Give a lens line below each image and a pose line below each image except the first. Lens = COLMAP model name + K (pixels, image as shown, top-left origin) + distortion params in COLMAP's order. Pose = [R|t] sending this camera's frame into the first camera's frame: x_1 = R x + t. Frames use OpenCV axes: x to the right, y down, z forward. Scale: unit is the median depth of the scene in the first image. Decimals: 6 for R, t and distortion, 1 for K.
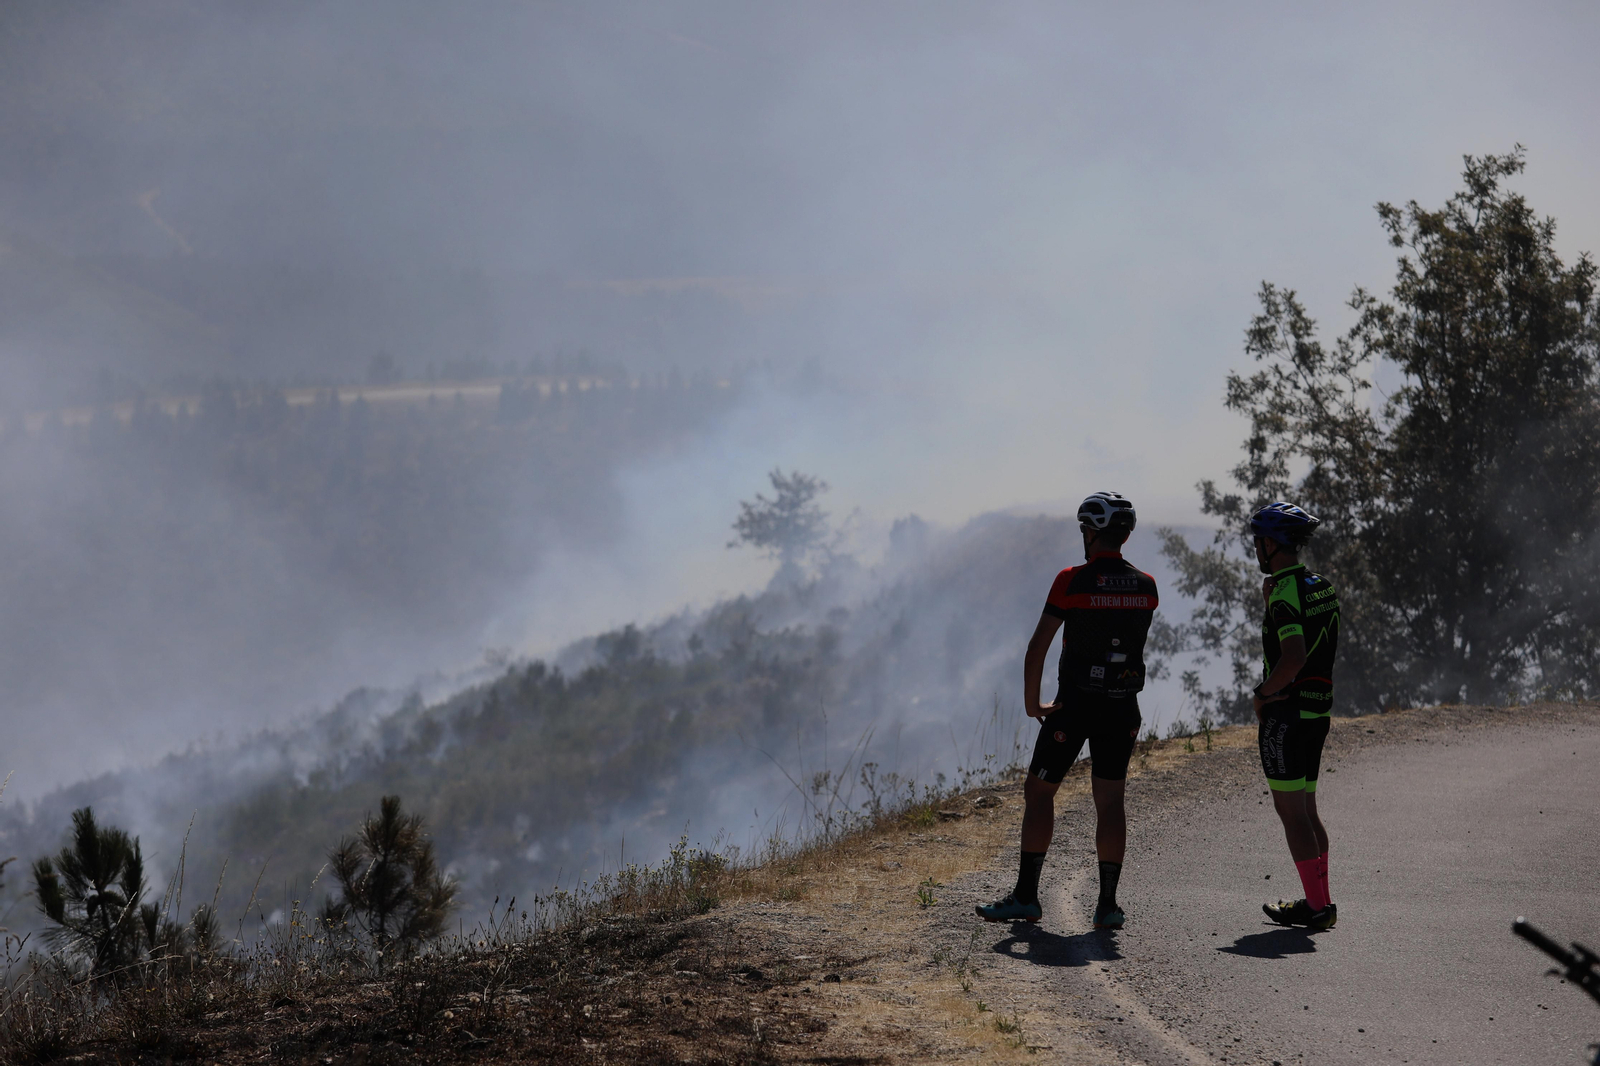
lens RADIAL K [[5739.0, 0, 801.4], [0, 5739.0, 551.2], [0, 0, 1]] dist [1.439866, 0.000000]
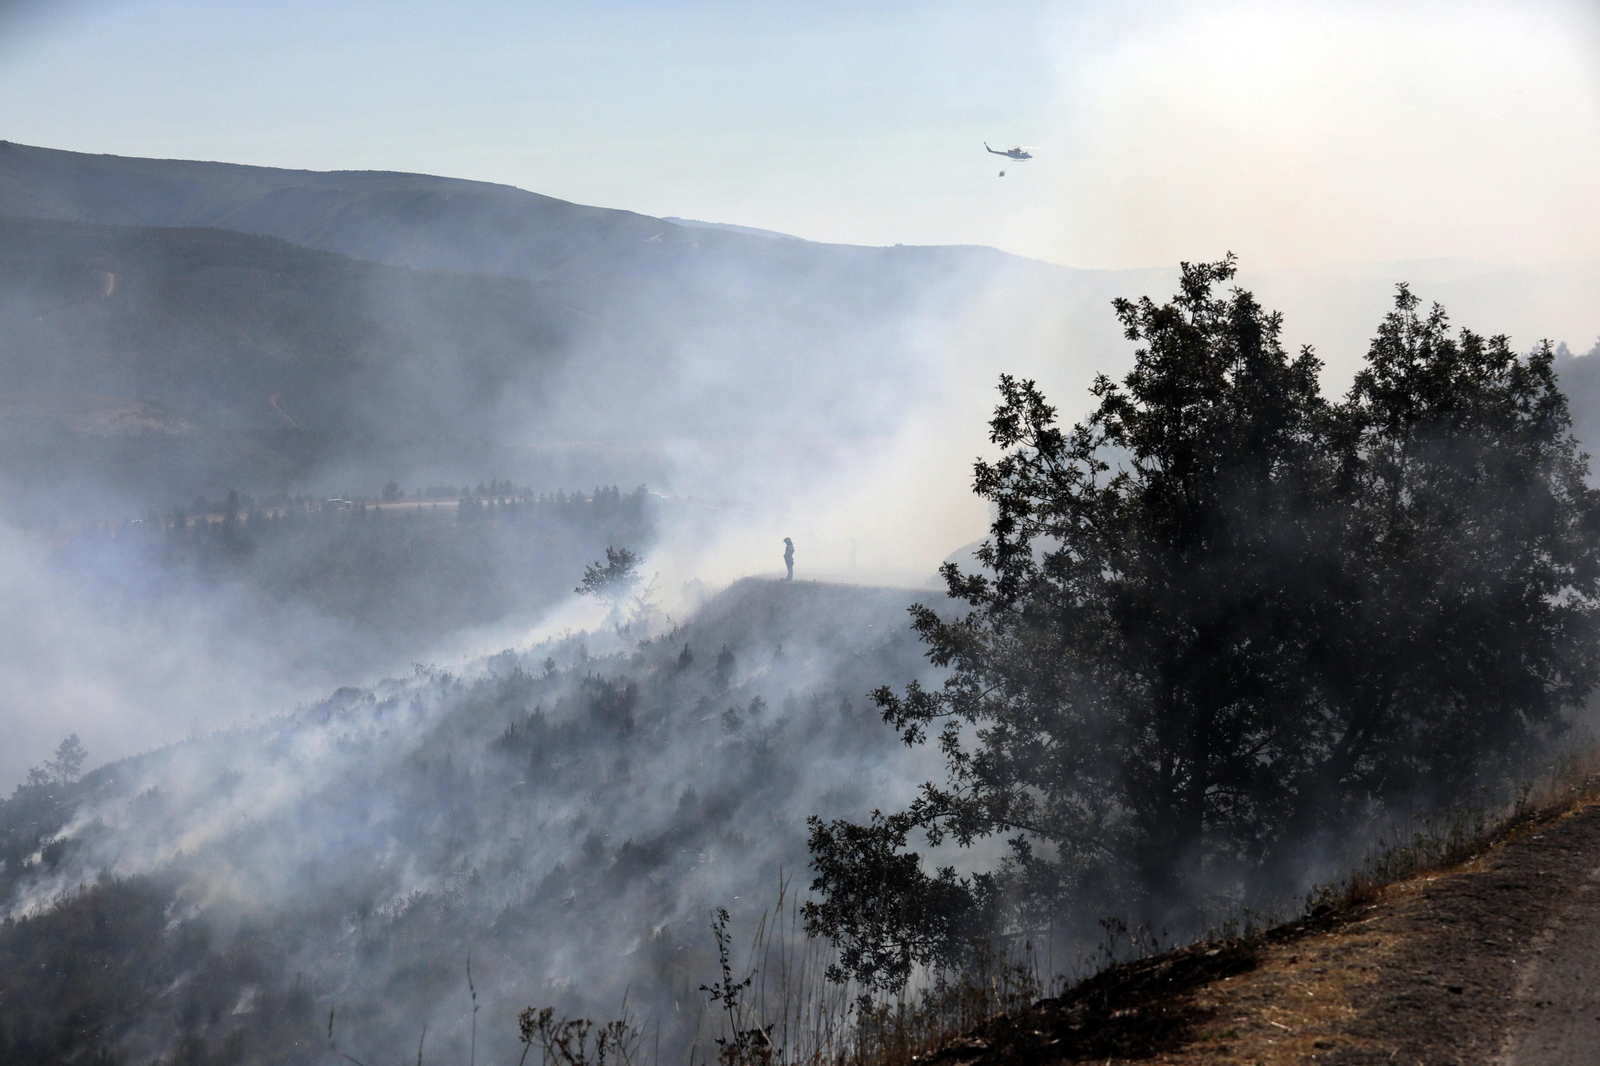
lens RADIAL K [[3207.3, 0, 800.8], [0, 3207.3, 537.2], [0, 0, 1]] dist [-0.064367, 0.000000]
pose [[0.998666, -0.005666, 0.051327, 0.010436], [0.006552, 0.999832, -0.017119, -0.006030], [-0.051222, 0.017432, 0.998535, 0.406118]]
